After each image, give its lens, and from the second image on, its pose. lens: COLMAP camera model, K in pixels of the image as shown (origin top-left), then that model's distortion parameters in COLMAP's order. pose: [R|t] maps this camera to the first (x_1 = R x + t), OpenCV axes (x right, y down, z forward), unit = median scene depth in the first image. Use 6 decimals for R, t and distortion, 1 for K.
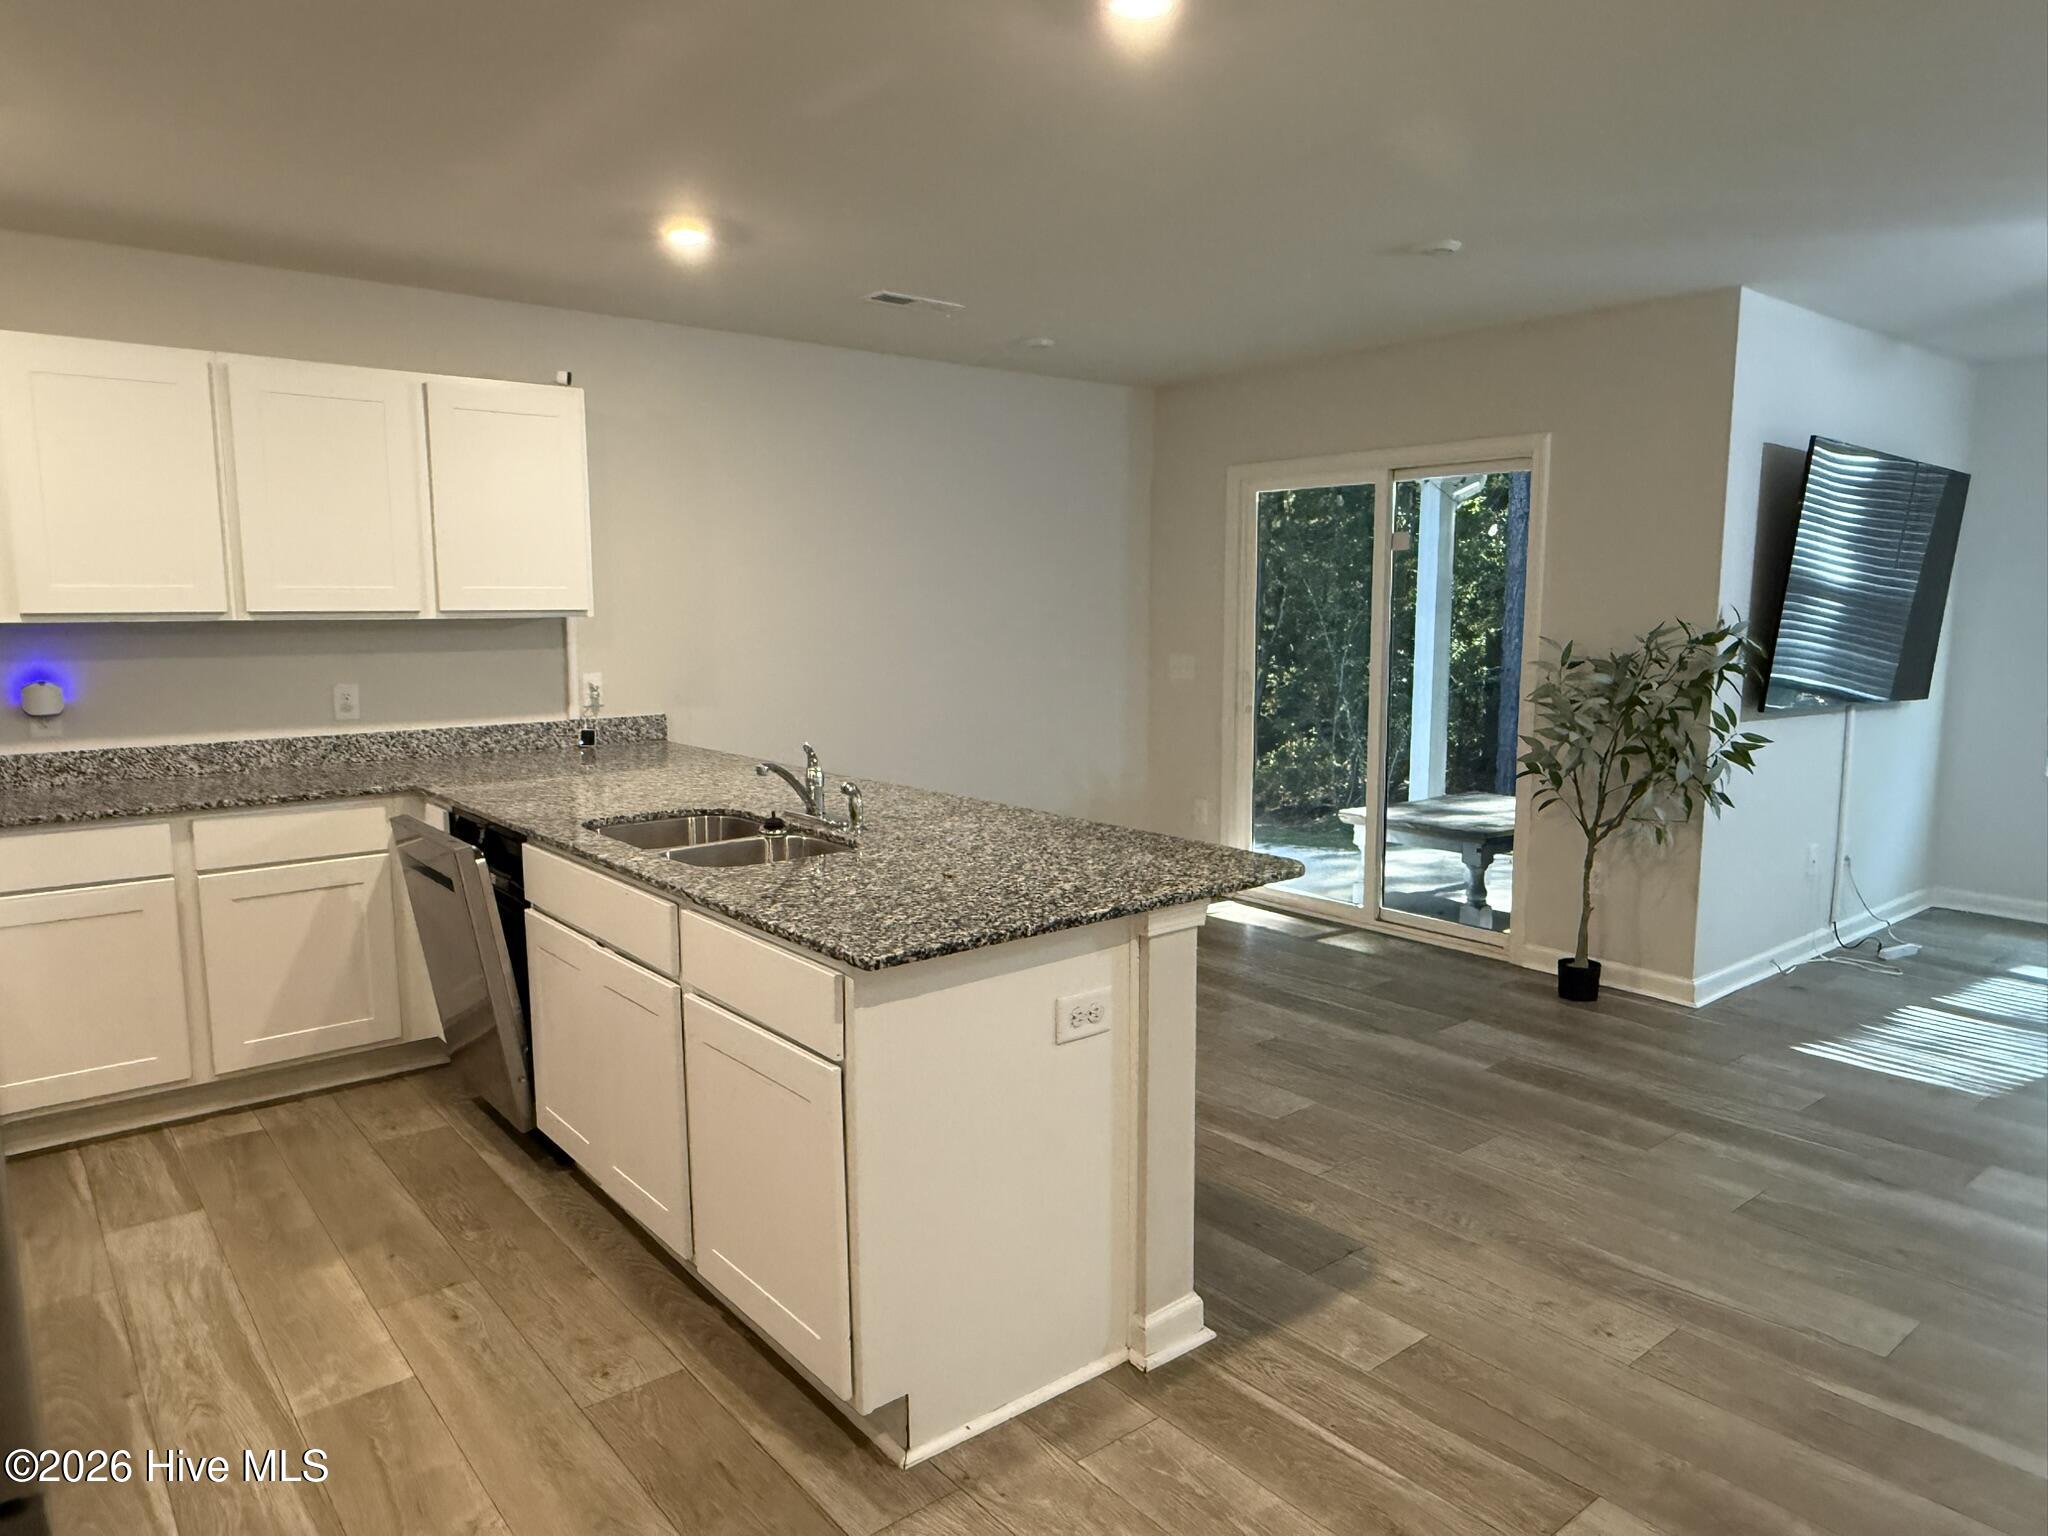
lens RADIAL K [[1323.6, 0, 984.4], [0, 1323.6, 763.6], [0, 0, 1]] dist [0.002632, -0.001380]
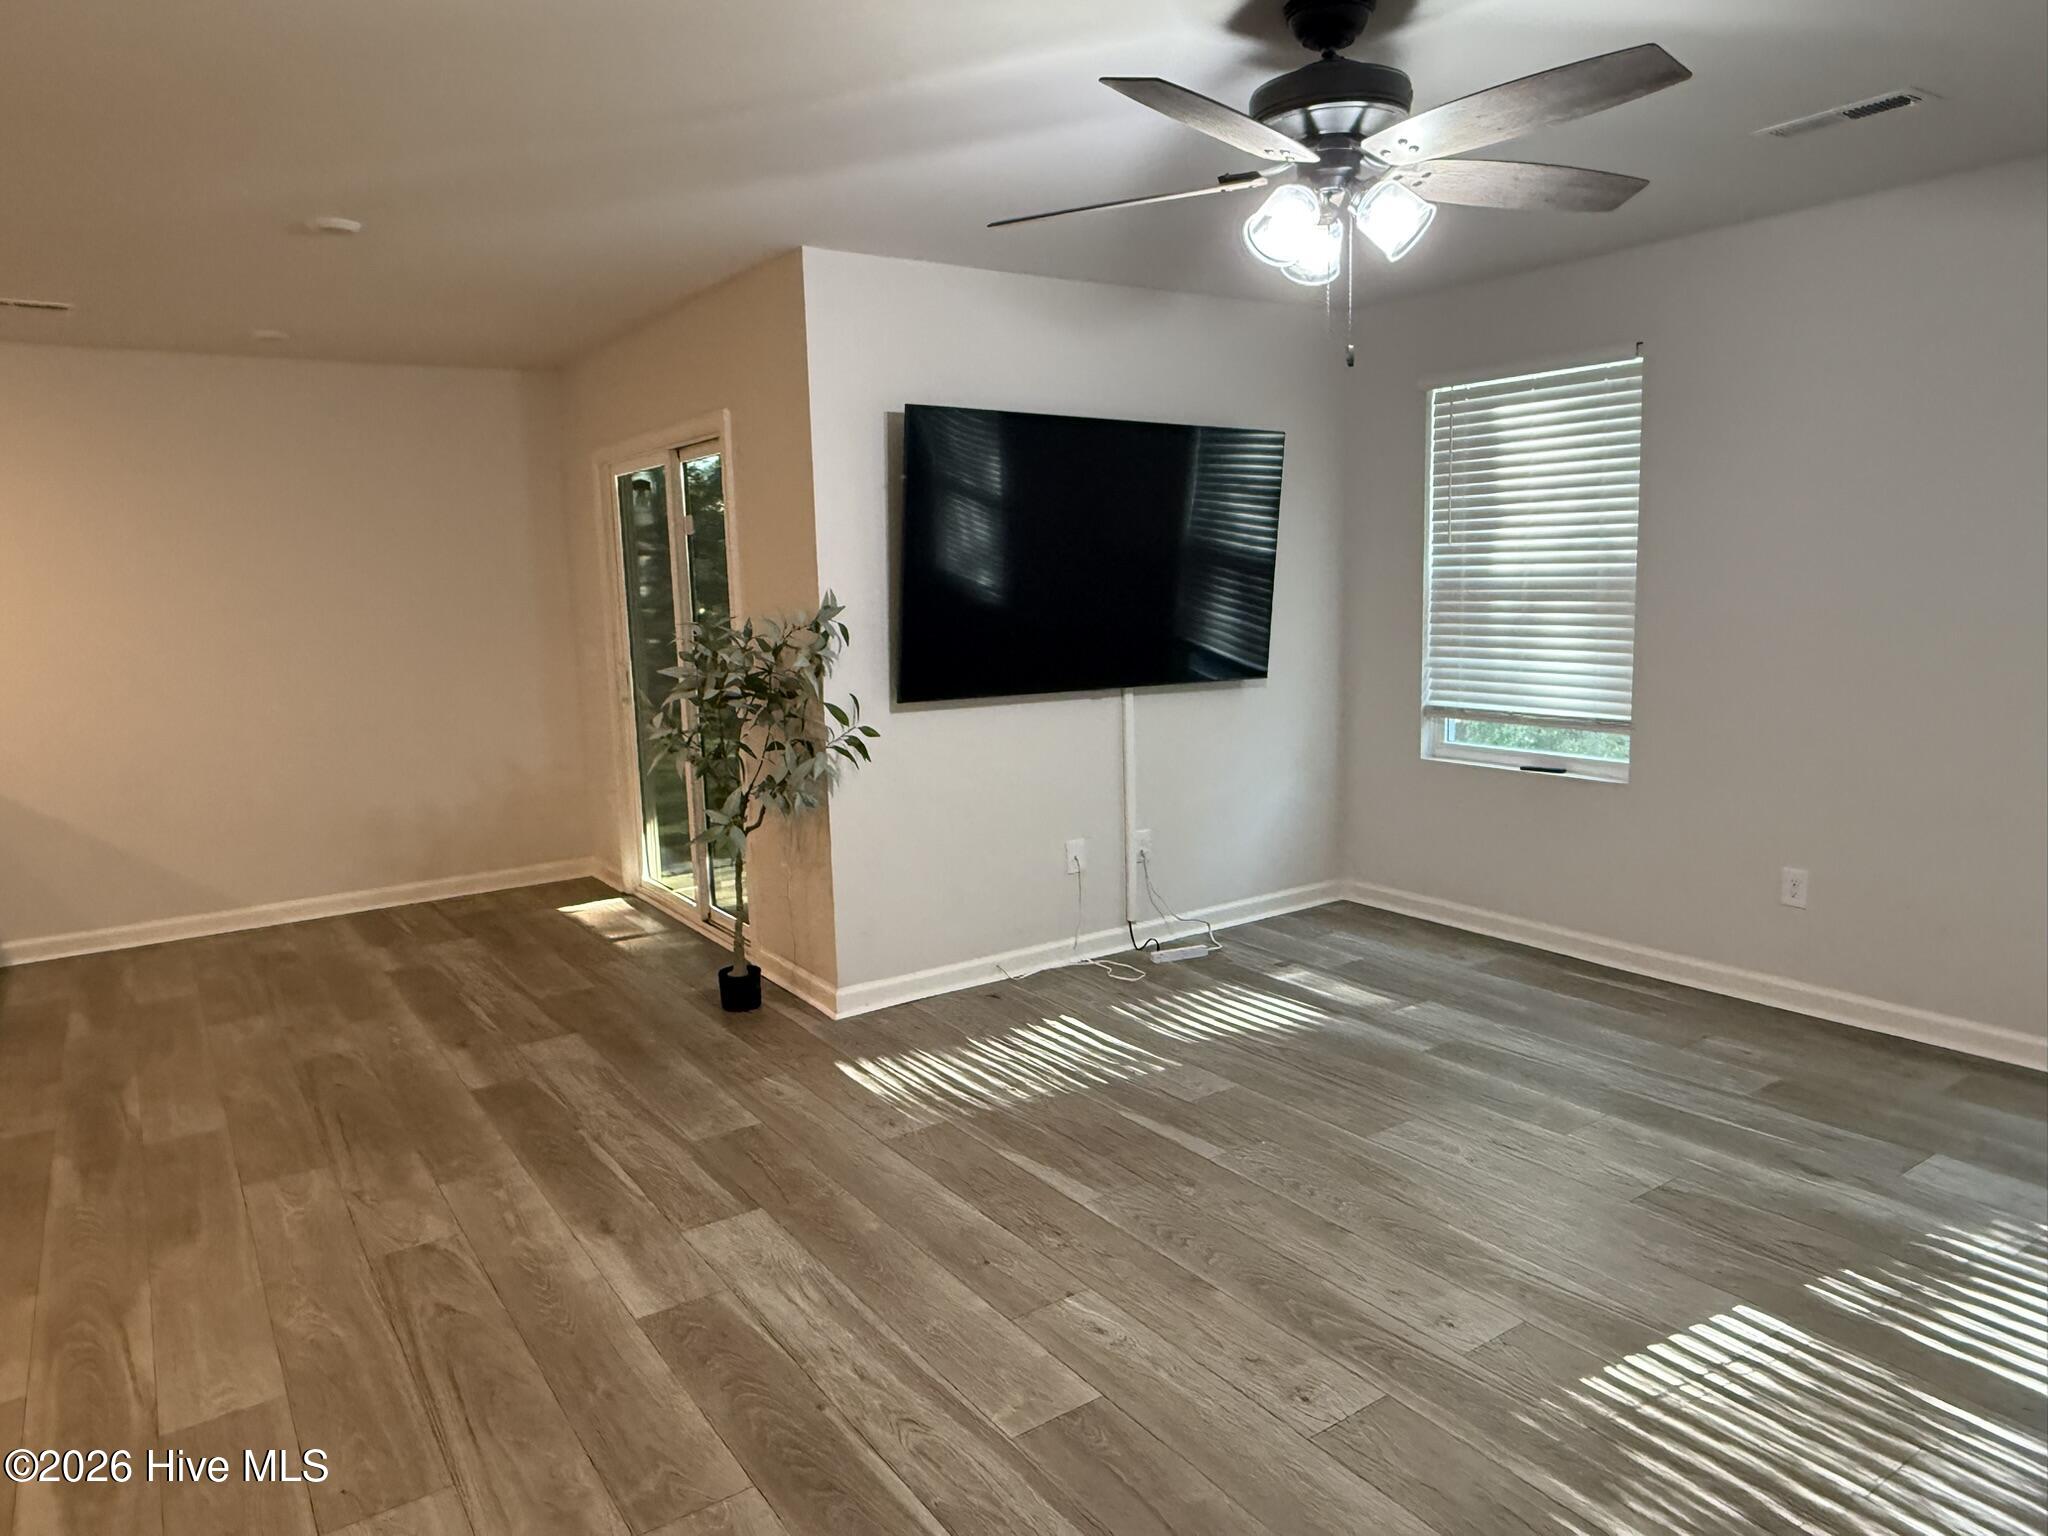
lens RADIAL K [[1323.6, 0, 1007.0], [0, 1323.6, 771.8], [0, 0, 1]] dist [0.002632, -0.001380]
pose [[0.997653, -0.007337, -0.068076, 0.606679], [0.009285, 0.999555, 0.028350, -0.014377], [0.067838, -0.028916, 0.997277, 0.063010]]
